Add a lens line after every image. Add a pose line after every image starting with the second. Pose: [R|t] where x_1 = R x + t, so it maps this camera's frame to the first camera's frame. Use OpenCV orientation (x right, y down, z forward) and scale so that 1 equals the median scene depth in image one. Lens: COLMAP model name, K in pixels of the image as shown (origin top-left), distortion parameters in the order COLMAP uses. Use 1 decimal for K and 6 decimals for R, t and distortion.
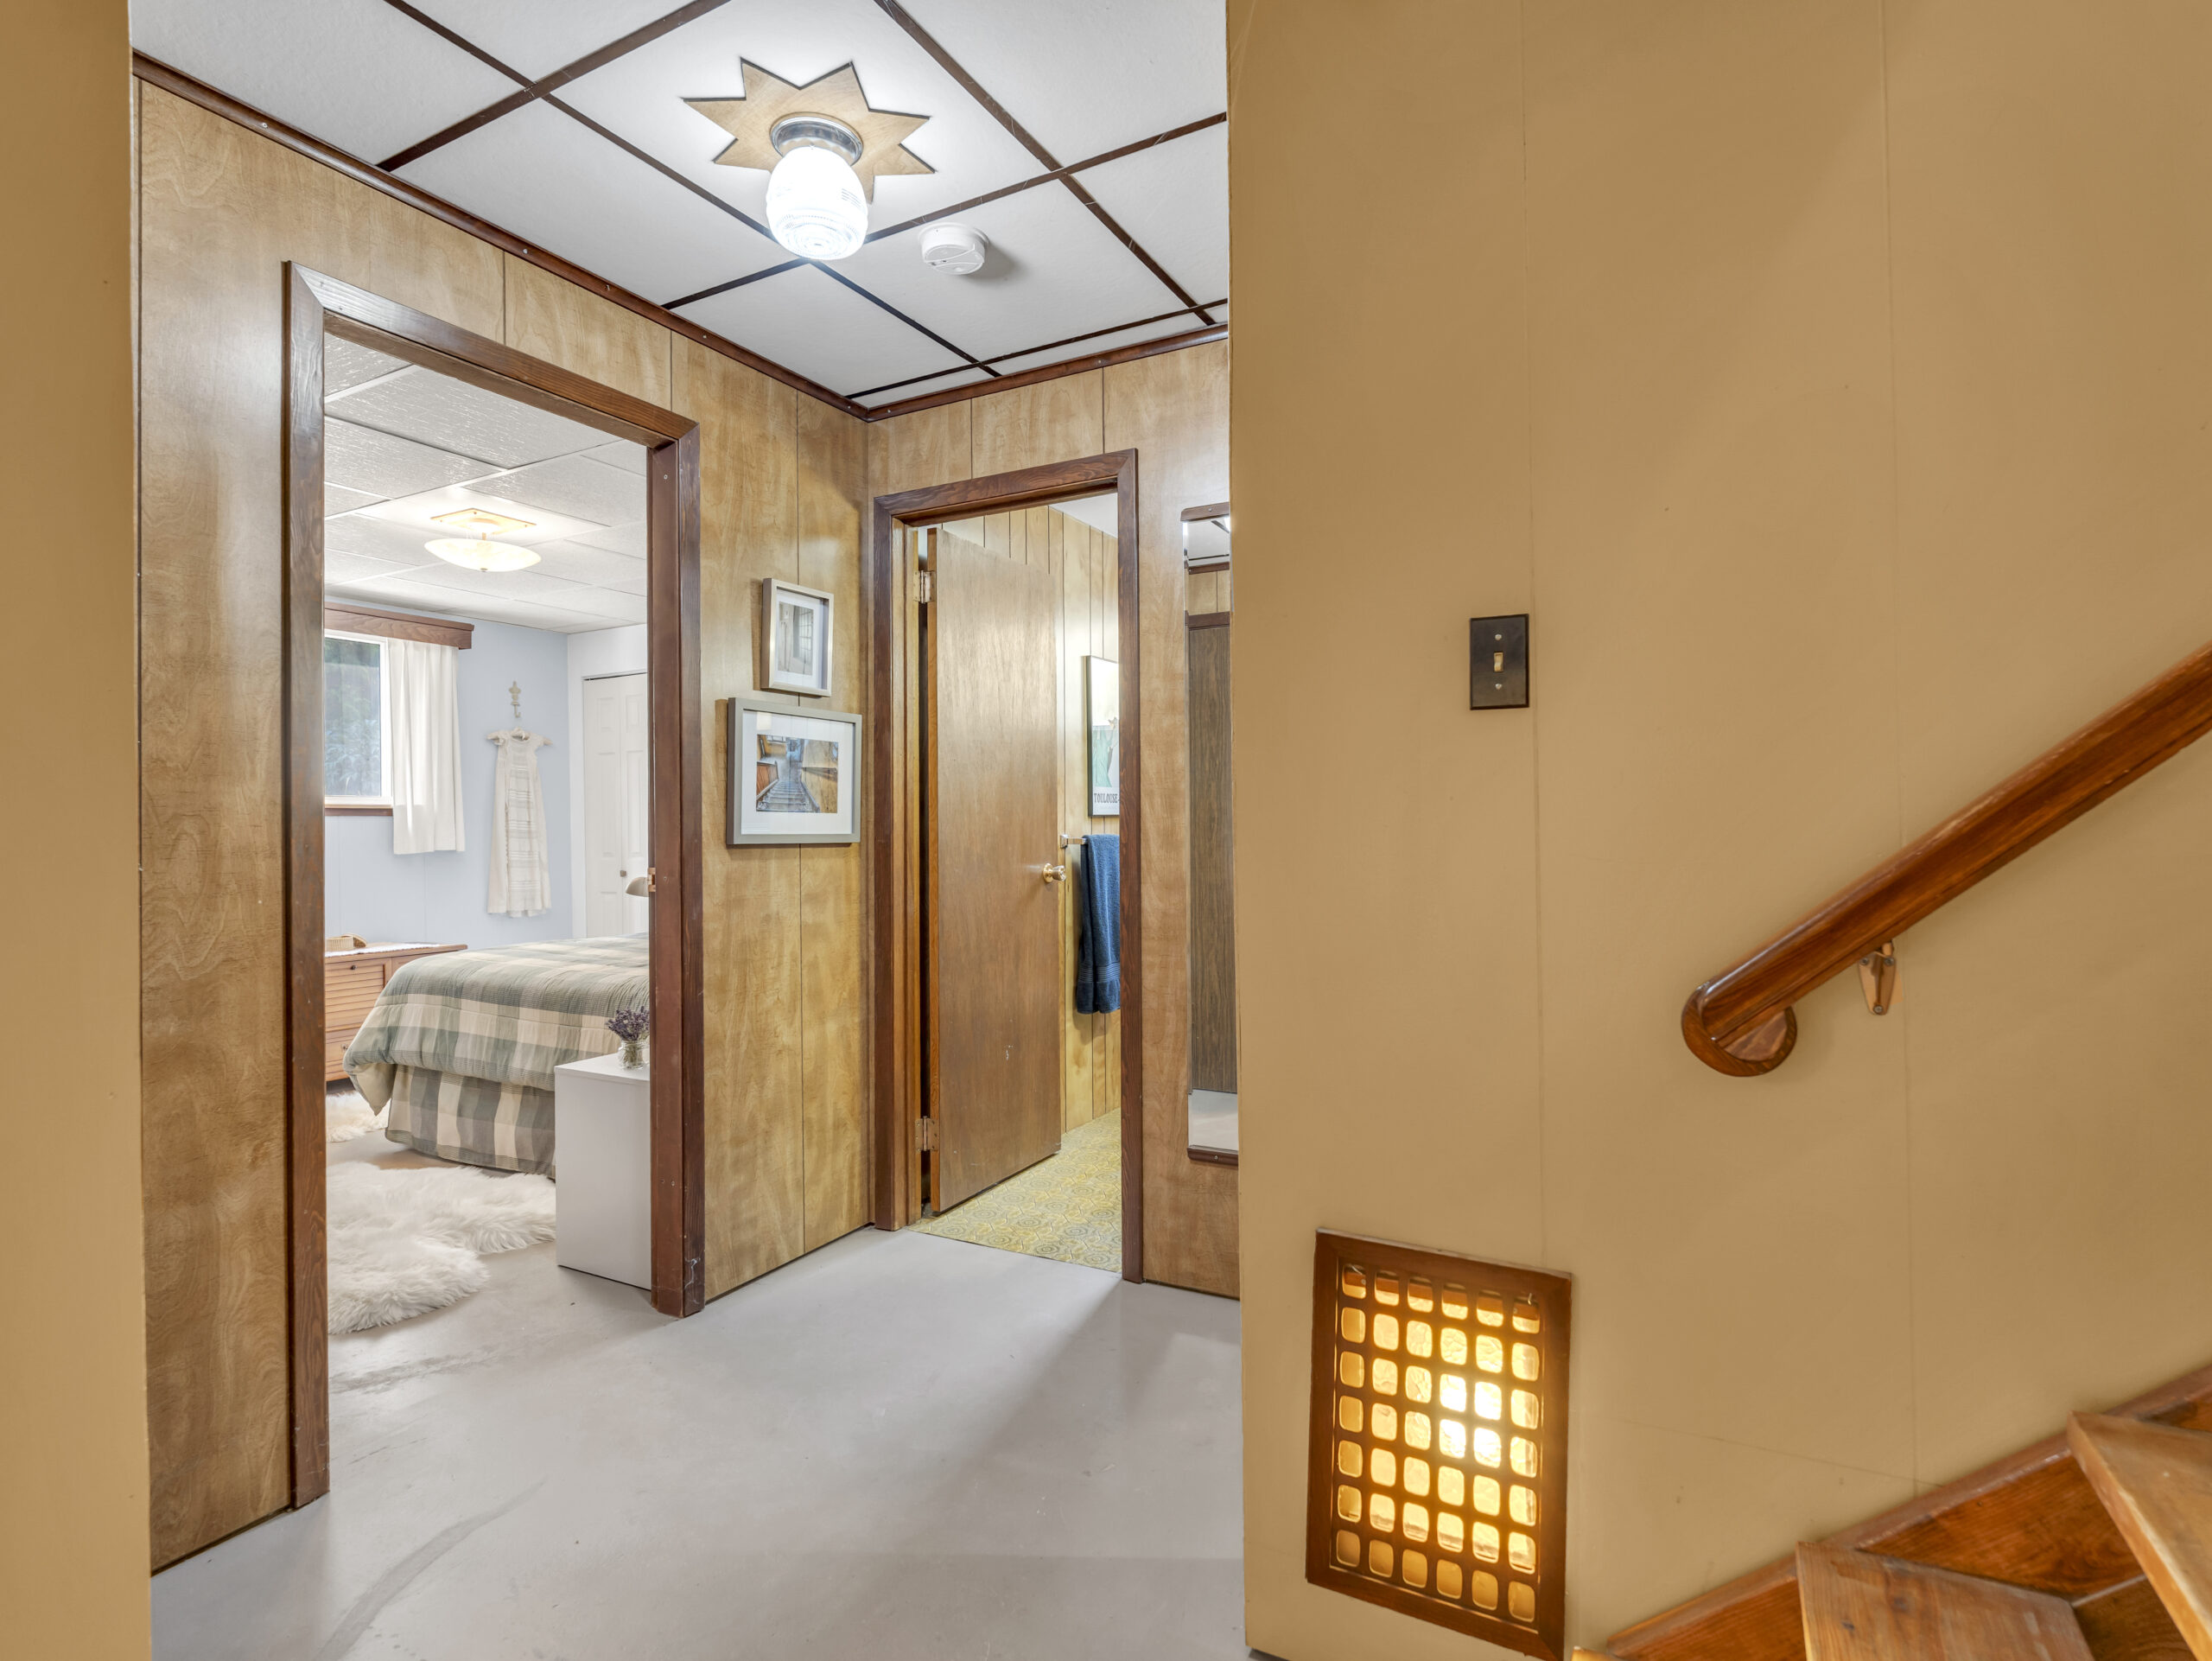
lens RADIAL K [[1102.9, 0, 1116.3], [0, 1102.9, 819.9], [0, 0, 1]] dist [-0.001357, -0.000214]
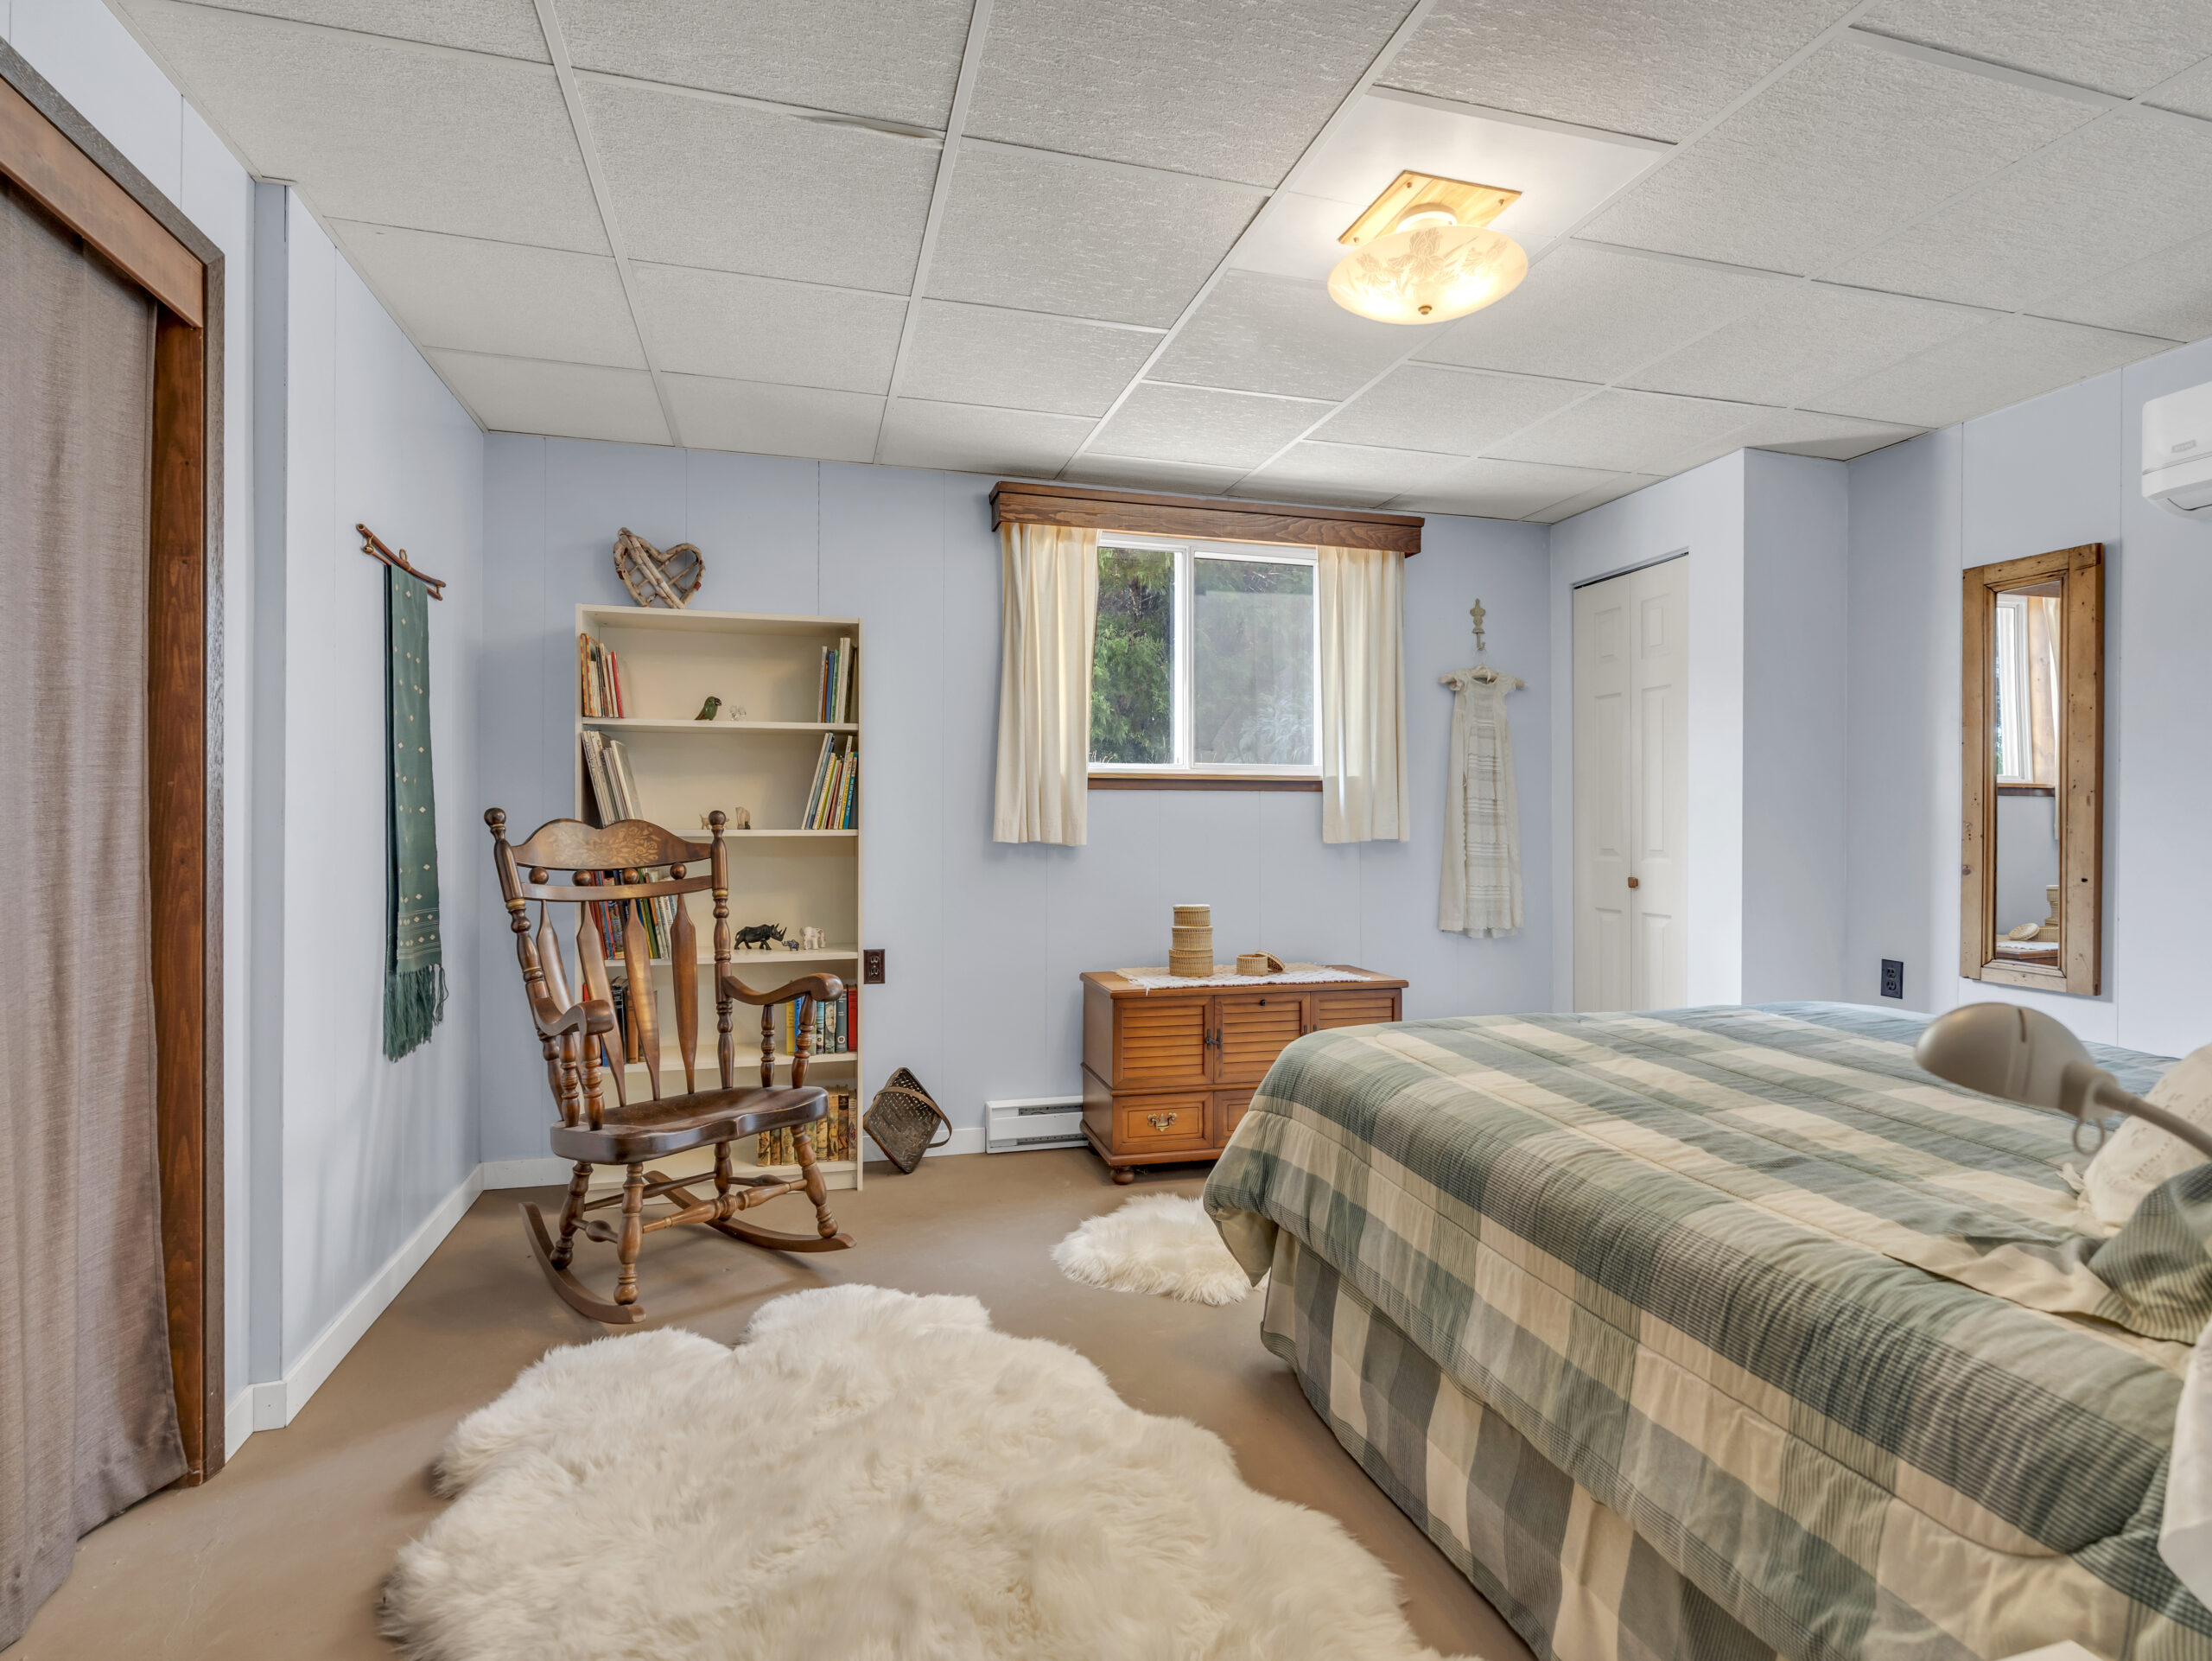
lens RADIAL K [[1096.8, 0, 1102.1], [0, 1096.8, 824.3], [0, 0, 1]] dist [-0.004209, 0.000339]
pose [[0.676192, 0.016184, -0.736548, -0.218085], [-0.005278, 0.999839, 0.017124, 0.006821], [0.736707, -0.007692, 0.676169, 0.399867]]
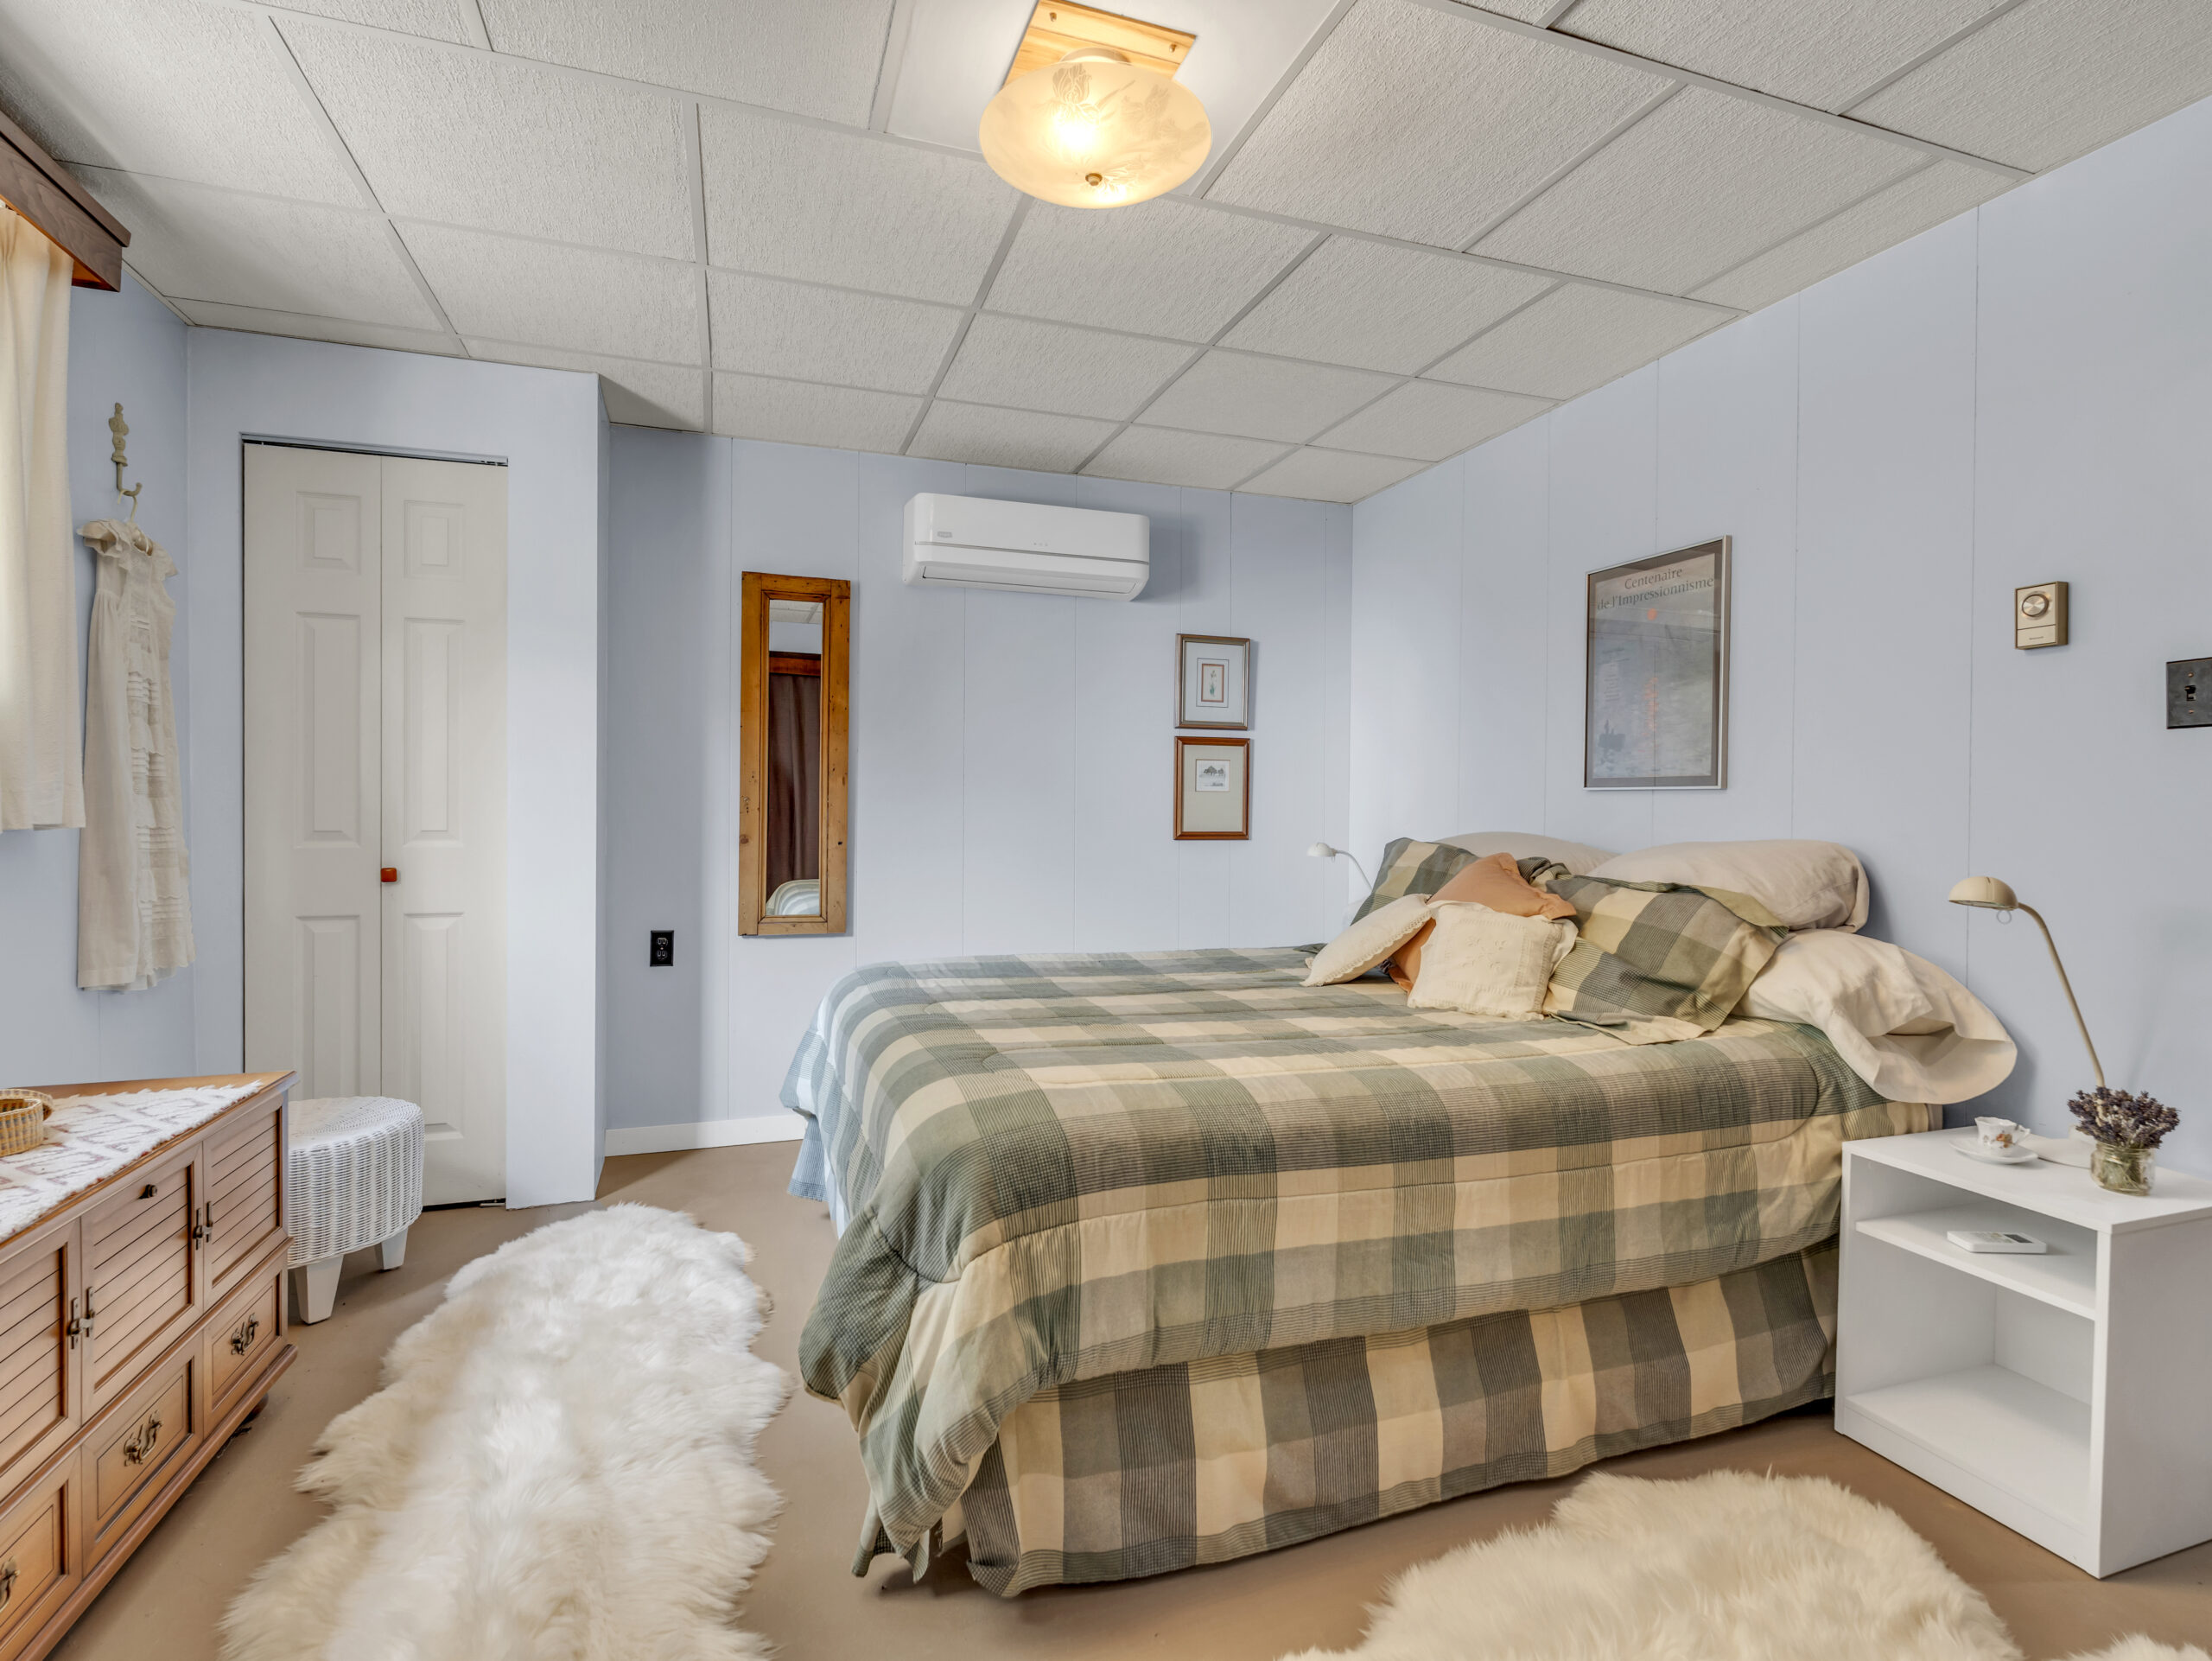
lens RADIAL K [[1096.8, 0, 1102.1], [0, 1096.8, 824.3], [0, 0, 1]] dist [-0.004209, 0.000339]
pose [[0.691880, 0.005200, 0.721993, -0.658885], [-0.024201, 0.999579, 0.015992, 0.013666], [-0.721606, -0.028538, 0.691715, 0.521872]]
